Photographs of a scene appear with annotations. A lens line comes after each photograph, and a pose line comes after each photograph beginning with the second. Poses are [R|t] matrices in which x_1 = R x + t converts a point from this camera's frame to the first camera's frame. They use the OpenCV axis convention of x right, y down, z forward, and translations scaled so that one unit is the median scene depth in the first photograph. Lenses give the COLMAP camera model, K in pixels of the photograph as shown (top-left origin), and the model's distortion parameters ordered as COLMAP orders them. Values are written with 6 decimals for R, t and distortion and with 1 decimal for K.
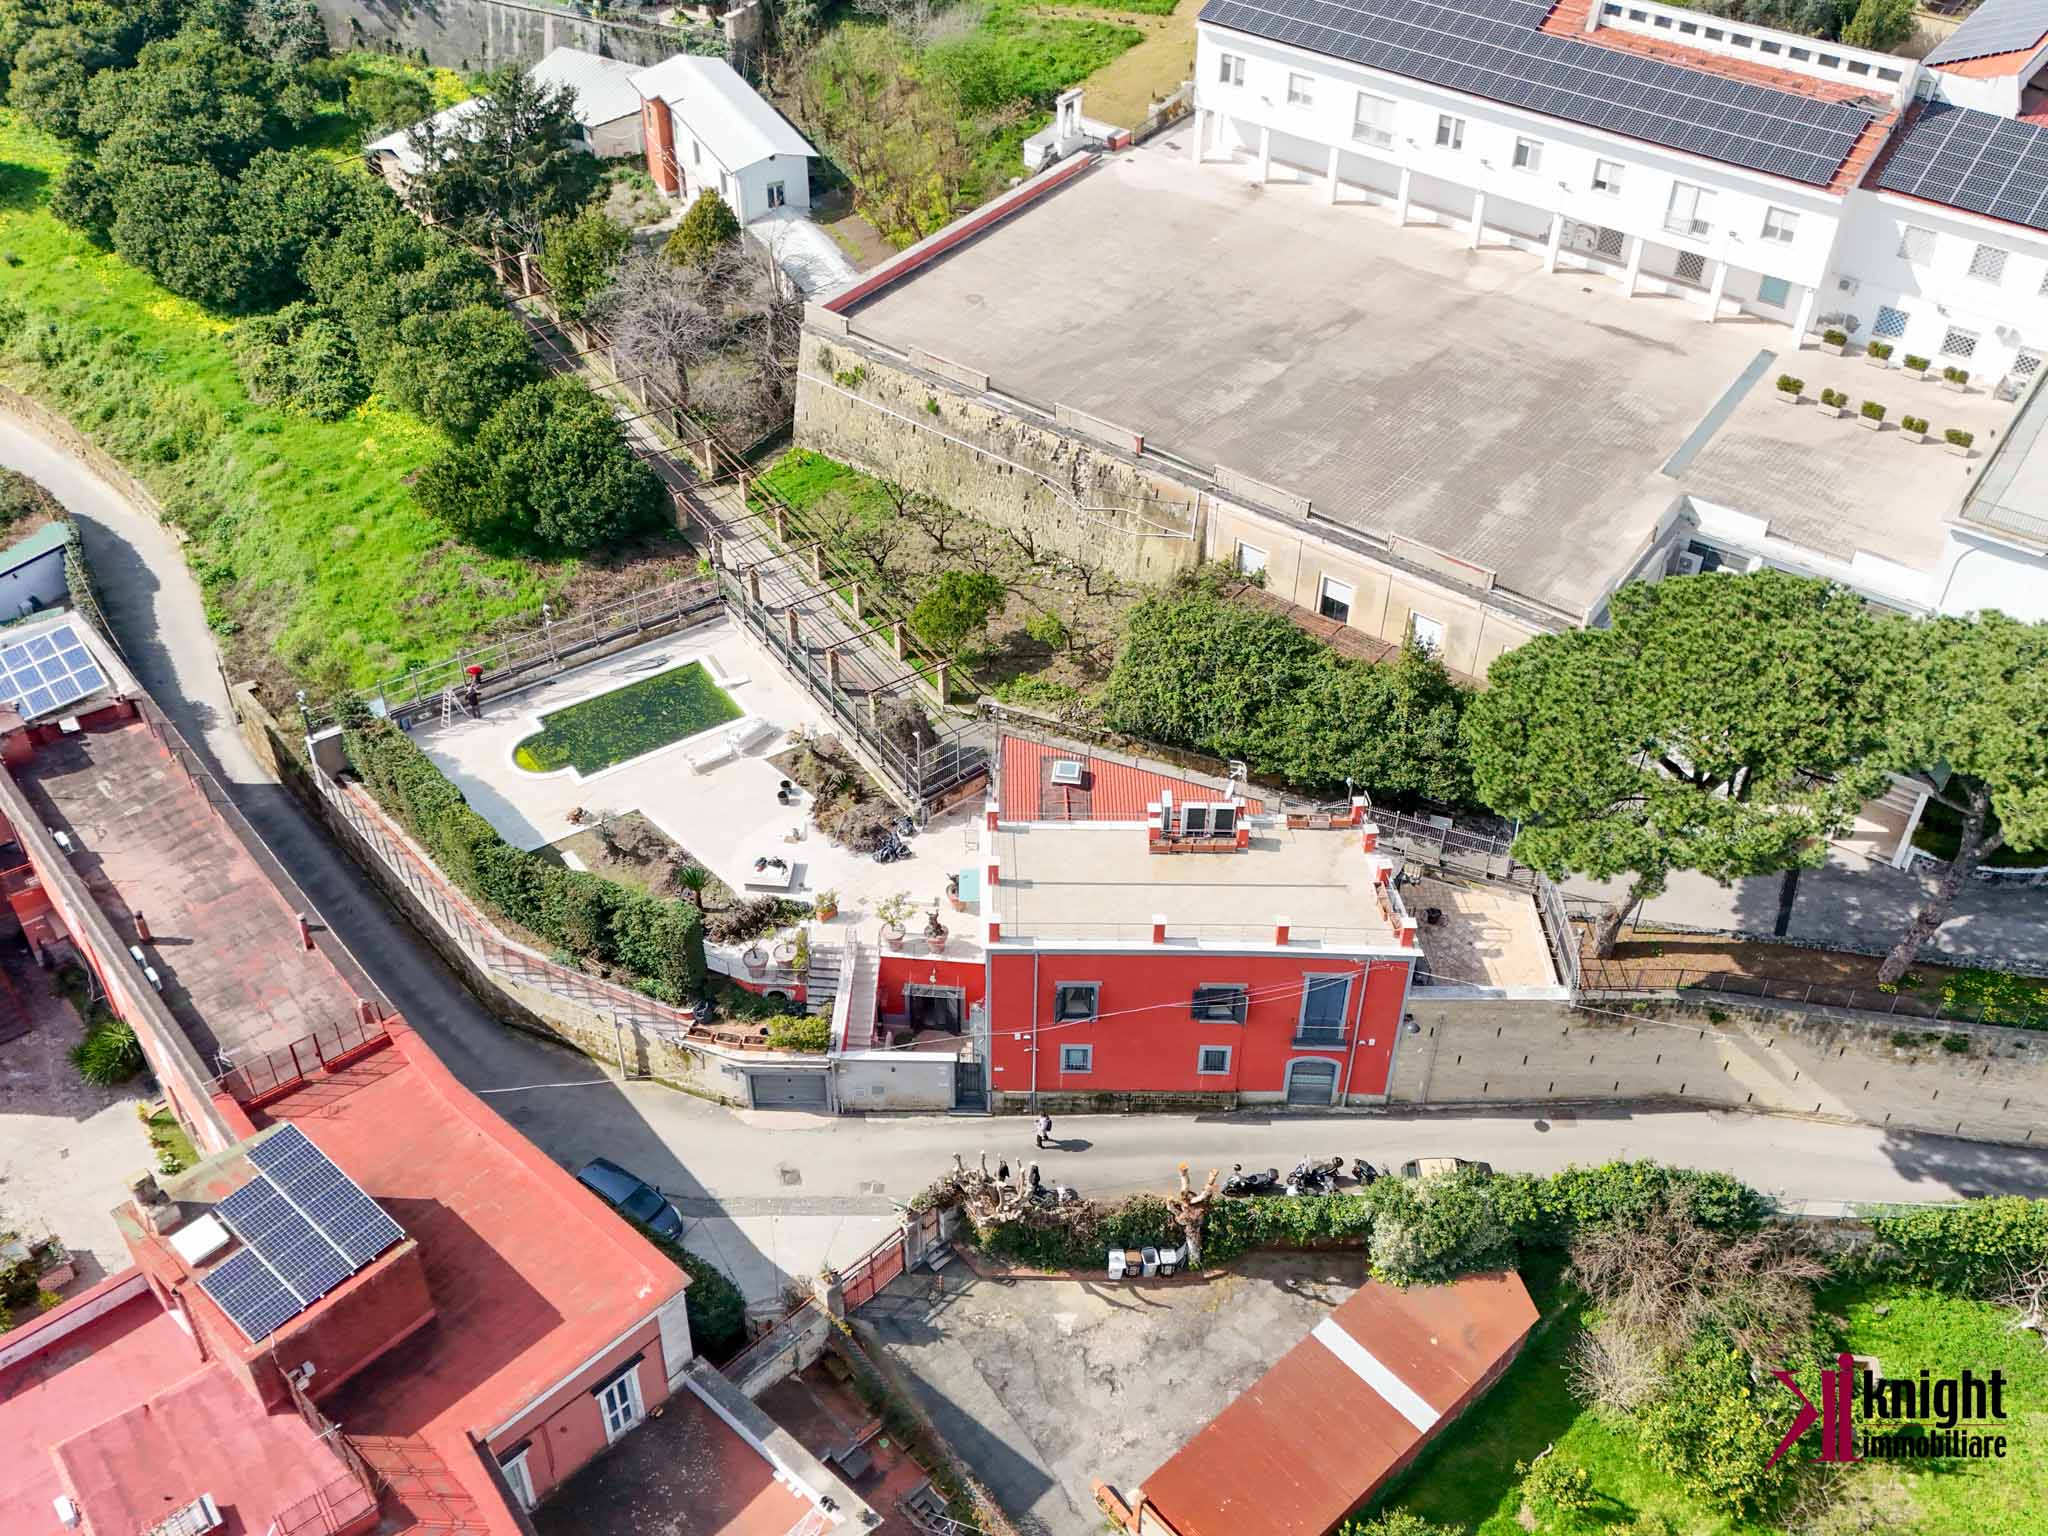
lens RADIAL K [[1984.8, 0, 1025.1], [0, 1984.8, 773.7], [0, 0, 1]] dist [0.140774, -0.254428]
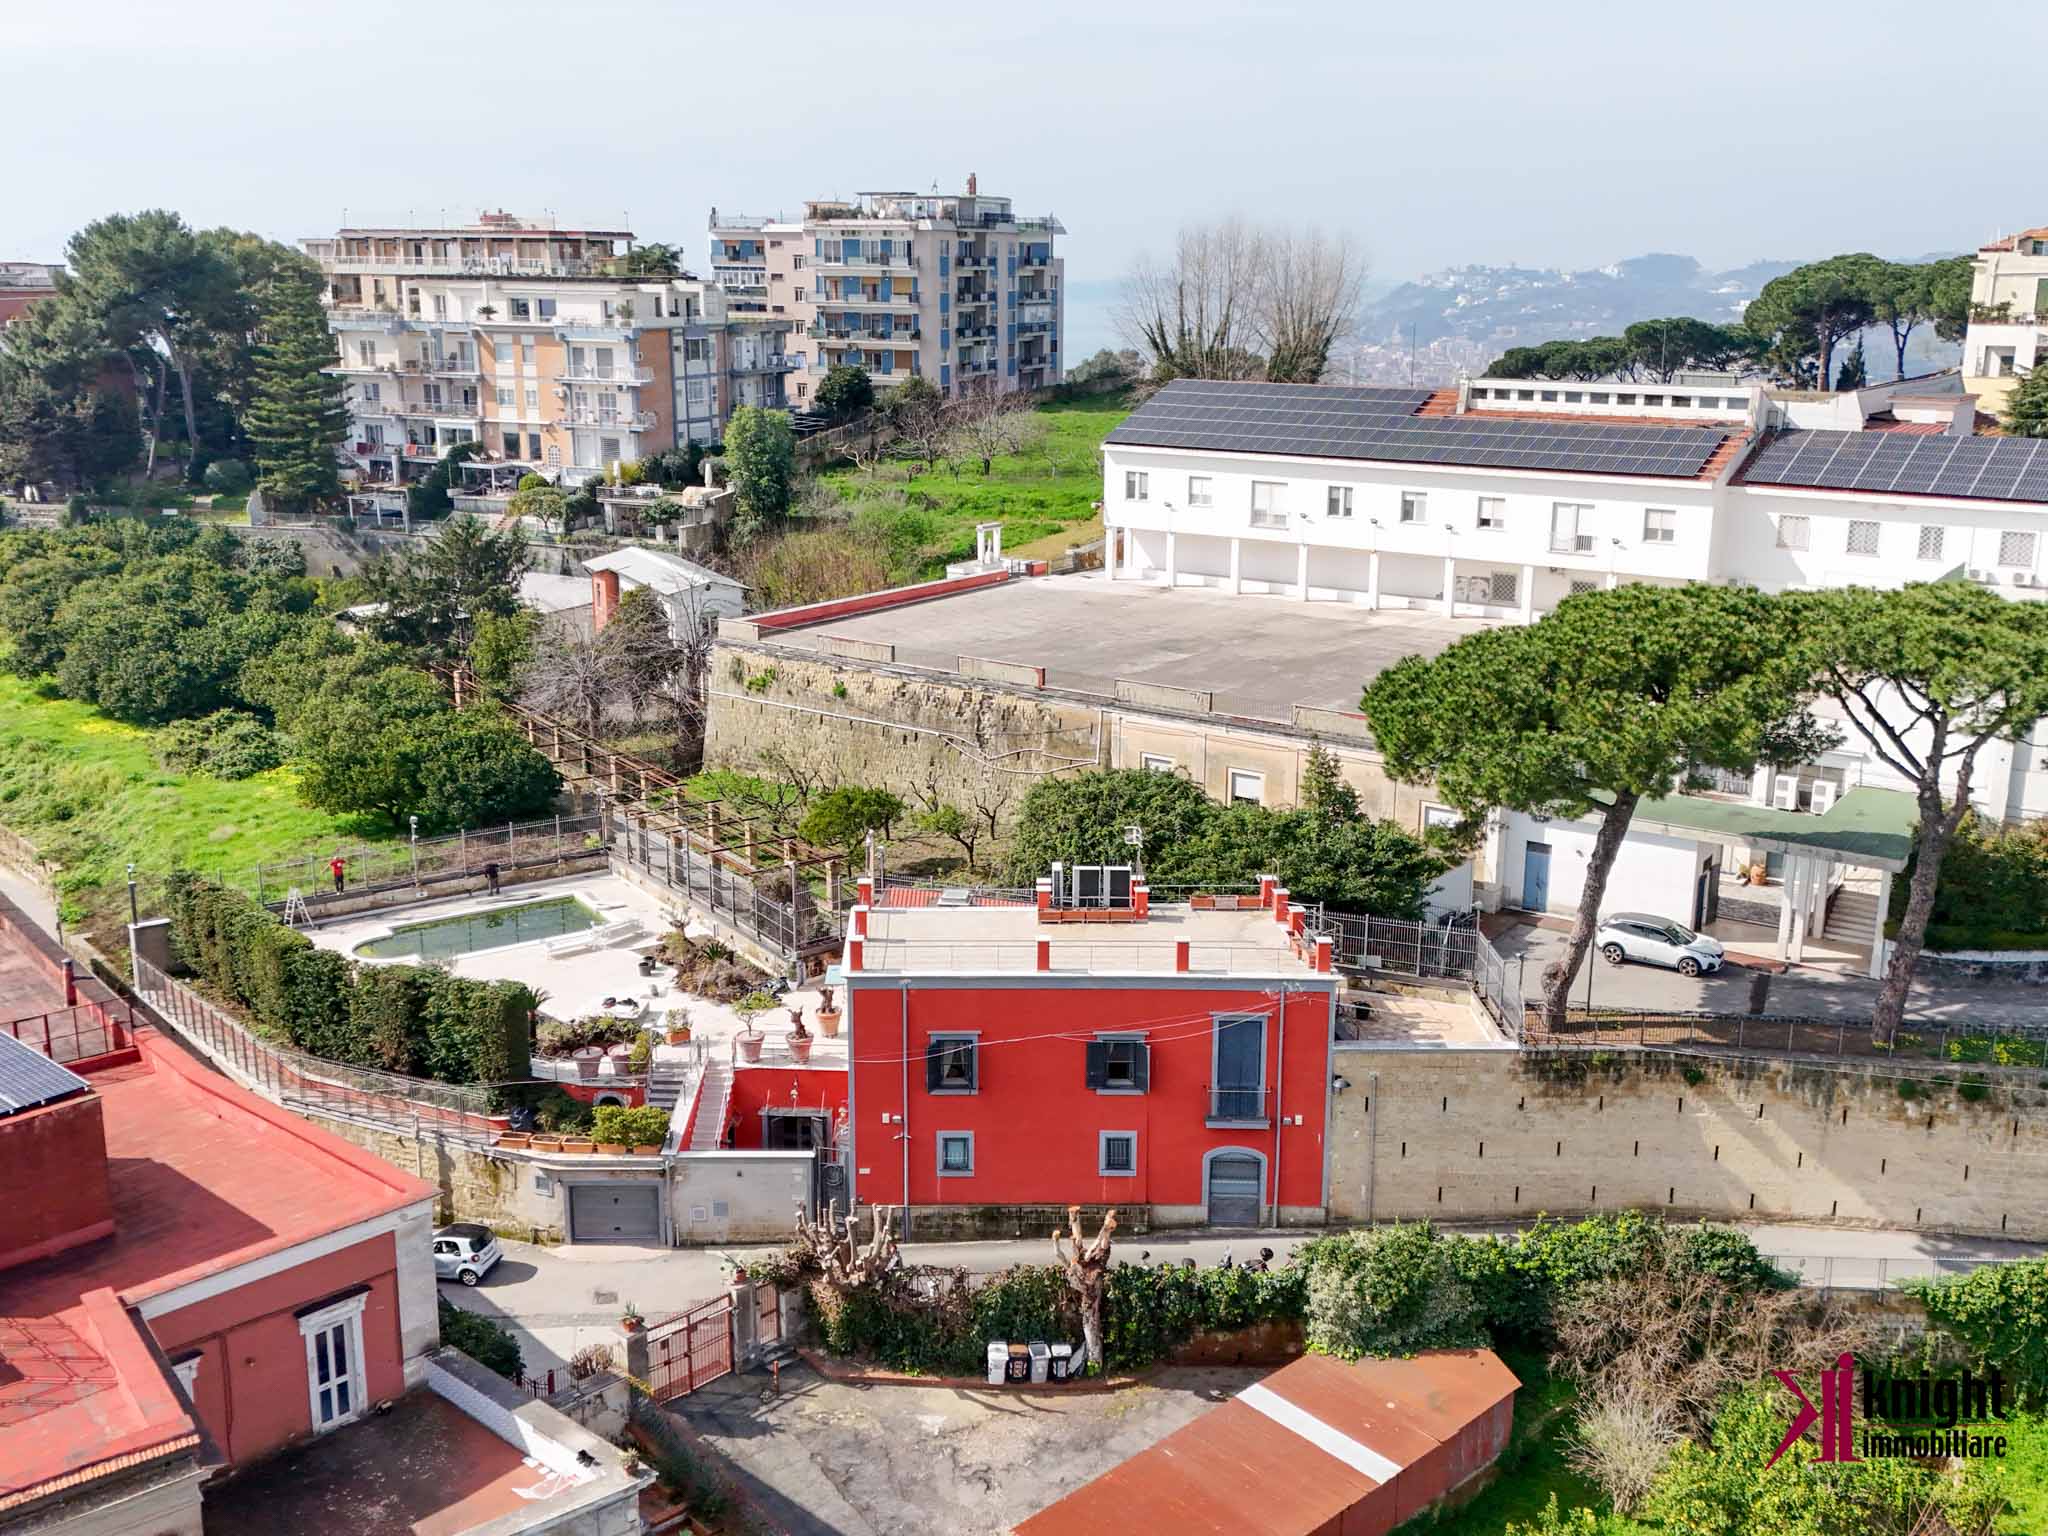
lens RADIAL K [[1984.8, 0, 1025.1], [0, 1984.8, 773.7], [0, 0, 1]] dist [0.140774, -0.254428]
pose [[0.999947, -0.009087, 0.004811, 0.051656], [0.010278, 0.896657, -0.442606, 0.366461], [-0.000292, 0.442632, 0.896703, 0.159893]]
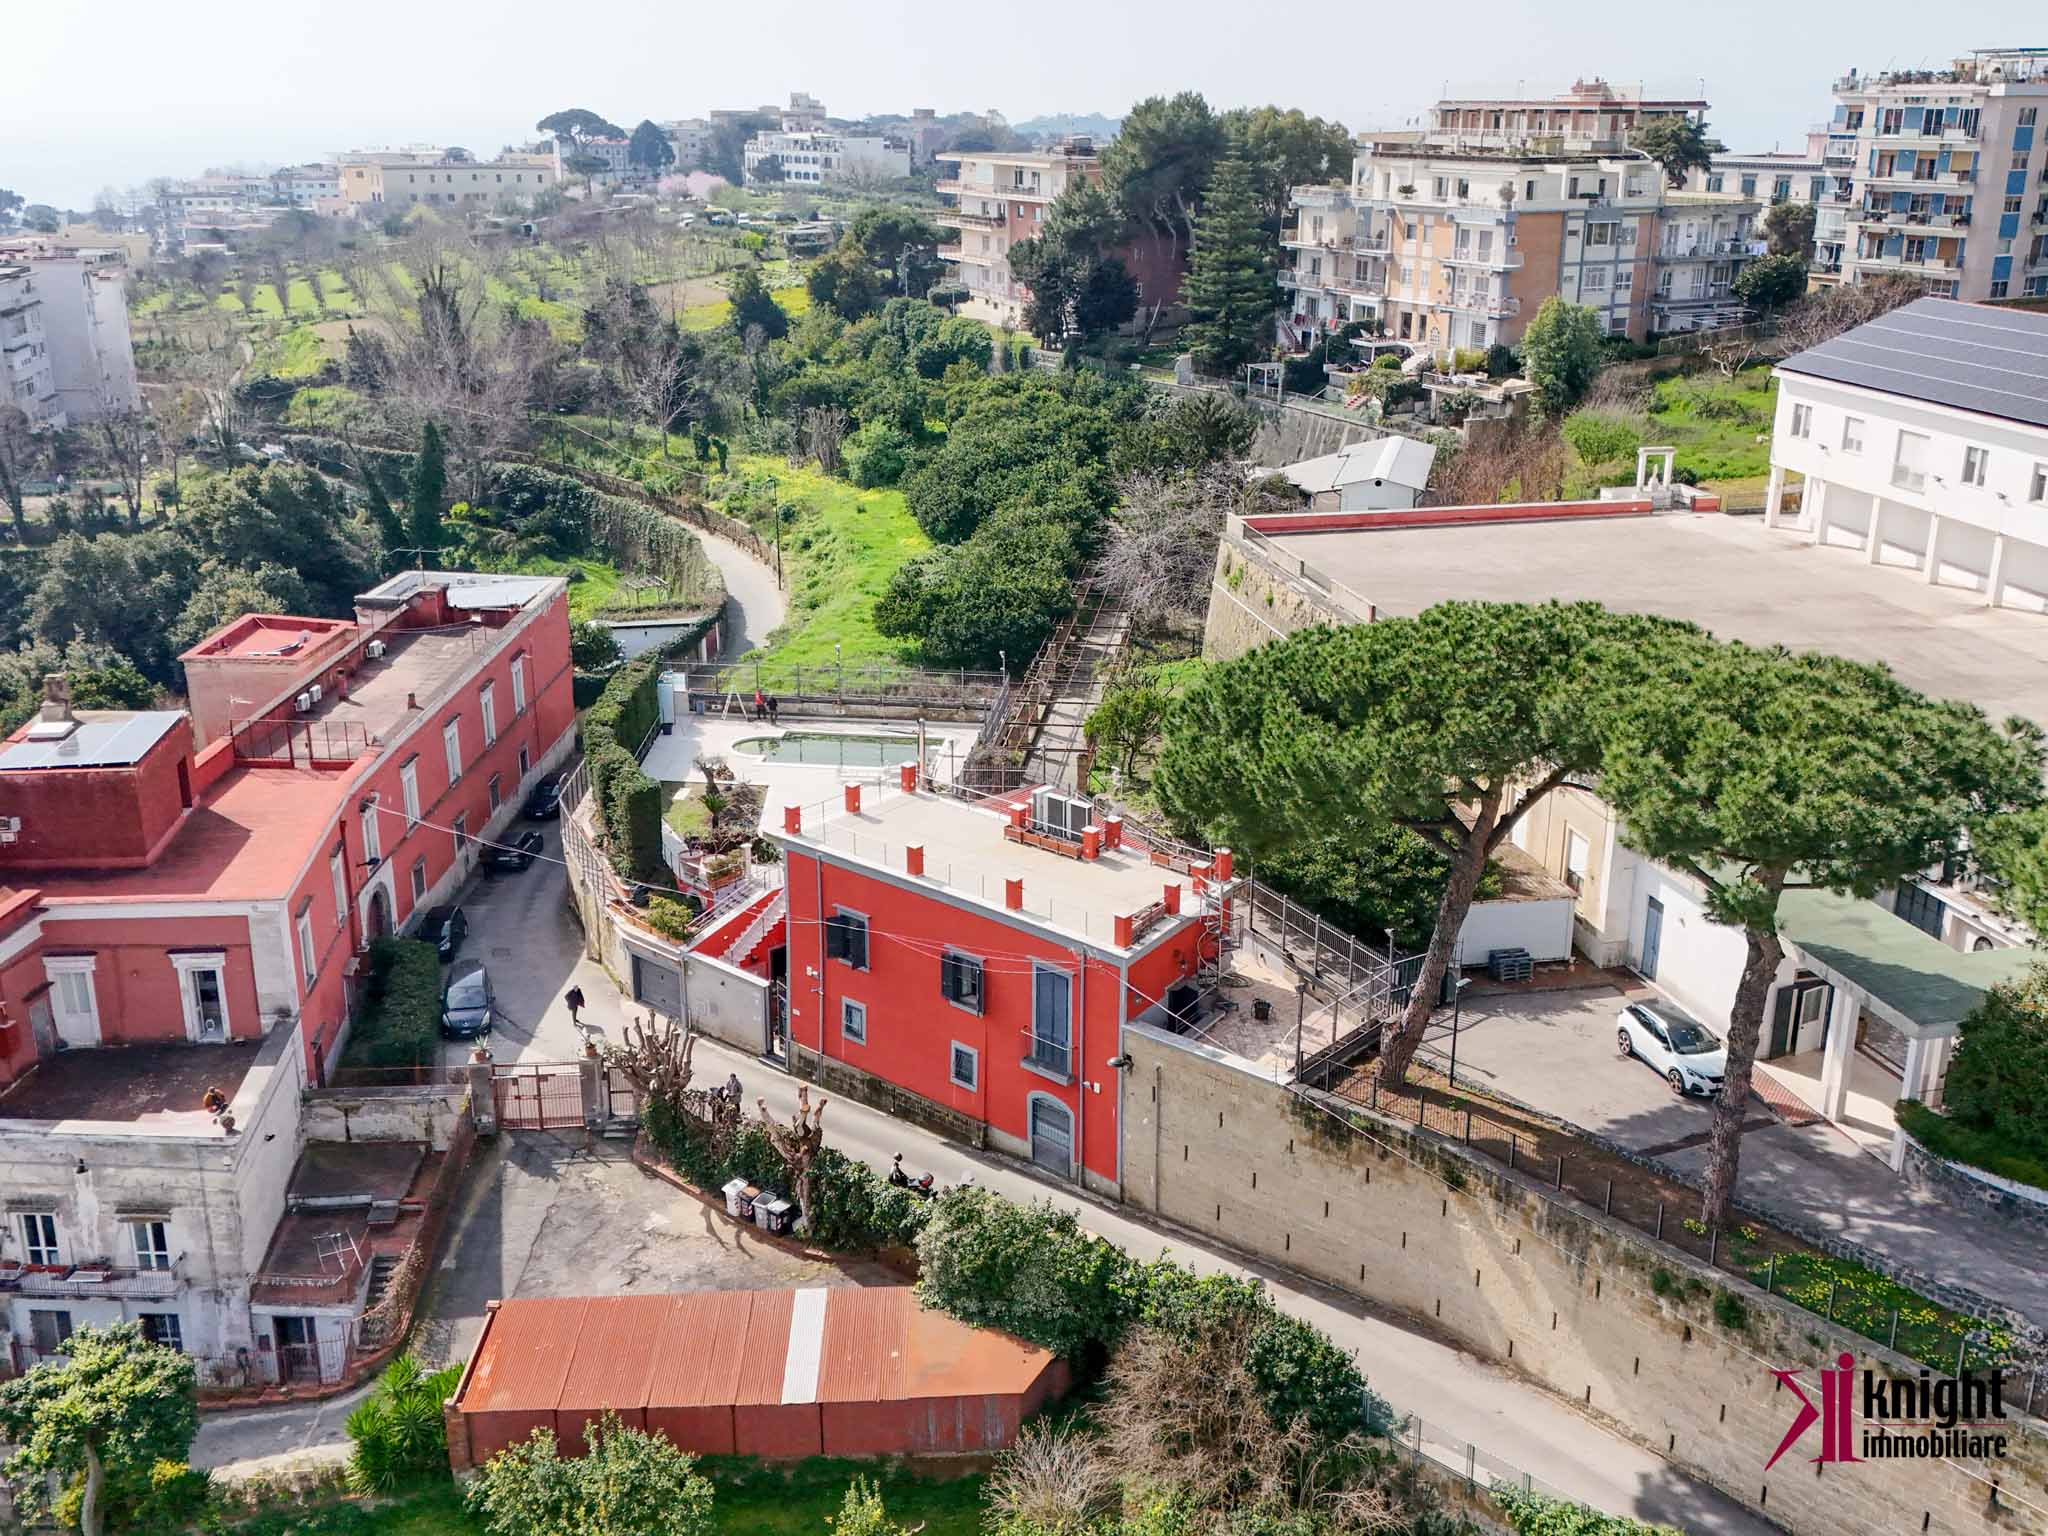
lens RADIAL K [[1984.8, 0, 1025.1], [0, 1984.8, 773.7], [0, 0, 1]] dist [0.140774, -0.254428]
pose [[0.754787, 0.202650, -0.623883, 0.624244], [-0.425198, 0.875370, -0.230075, 0.216618], [0.499503, 0.438932, 0.746884, 0.291566]]
